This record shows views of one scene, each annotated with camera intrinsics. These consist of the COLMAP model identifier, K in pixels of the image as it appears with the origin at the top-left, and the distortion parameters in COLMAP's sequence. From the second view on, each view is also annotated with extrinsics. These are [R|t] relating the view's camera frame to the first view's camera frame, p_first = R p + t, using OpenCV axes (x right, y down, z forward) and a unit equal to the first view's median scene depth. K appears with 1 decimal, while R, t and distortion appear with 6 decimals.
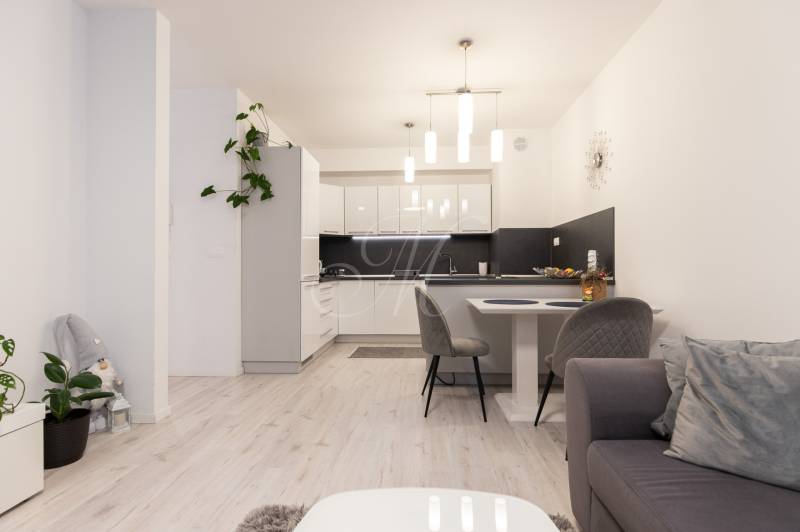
lens RADIAL K [[395.2, 0, 406.1], [0, 395.2, 266.7], [0, 0, 1]] dist [-0.000944, -0.000743]
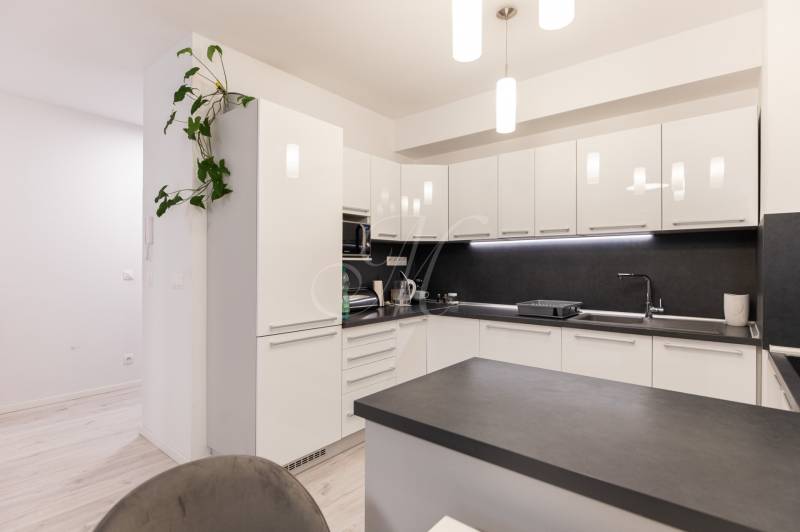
lens RADIAL K [[395.2, 0, 400.5], [0, 395.2, 266.2], [0, 0, 1]] dist [-0.000944, -0.000743]
pose [[0.805182, 0.007977, -0.592975, 0.240949], [-0.000984, 0.999926, 0.012116, -0.071811], [0.593027, -0.009172, 0.805130, 0.676847]]
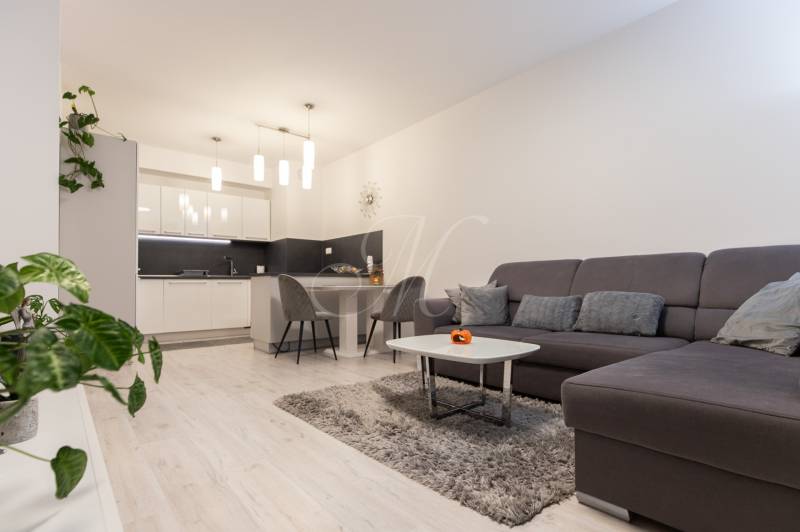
lens RADIAL K [[395.2, 0, 399.2], [0, 395.2, 278.9], [0, 0, 1]] dist [-0.000944, -0.000743]
pose [[0.729745, 0.011039, 0.683631, -0.475911], [-0.004335, 0.999924, -0.011520, 0.061315], [-0.683706, 0.005443, 0.729737, -0.214826]]
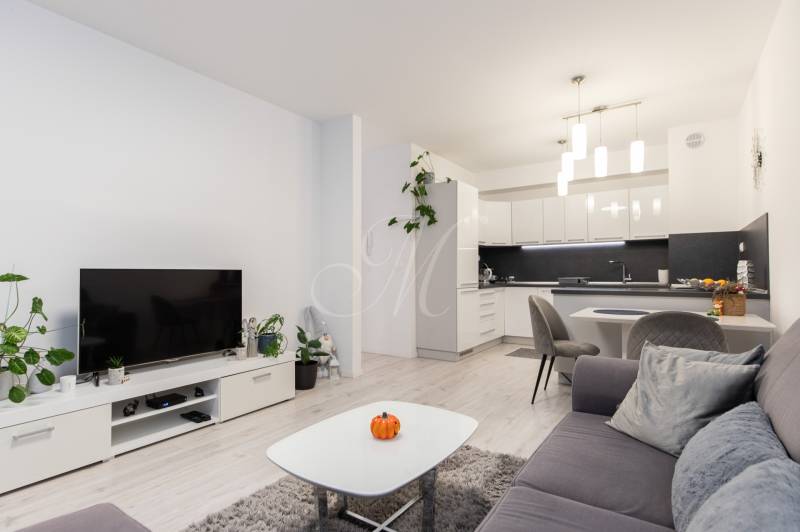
lens RADIAL K [[407.1, 0, 401.4], [0, 407.1, 264.5], [0, 0, 1]] dist [0.002941, -0.000883]
pose [[0.854890, -0.010974, -0.518694, 0.256694], [0.005458, 0.999911, -0.012159, -0.023138], [0.518781, 0.007564, 0.854874, -0.196654]]
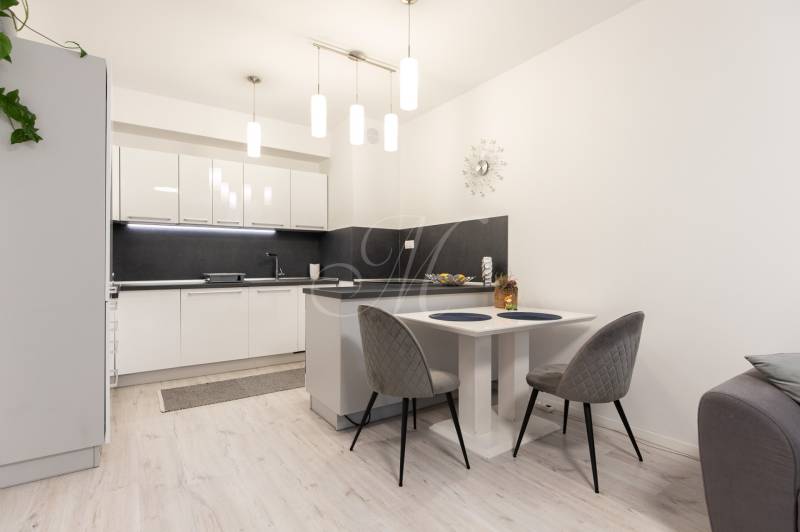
lens RADIAL K [[395.2, 0, 403.4], [0, 395.2, 264.9], [0, 0, 1]] dist [-0.000944, -0.000743]
pose [[0.790405, 0.005427, 0.612561, -0.281386], [-0.008956, 0.999956, 0.002697, -0.019802], [-0.612520, -0.007617, 0.790419, 0.305132]]
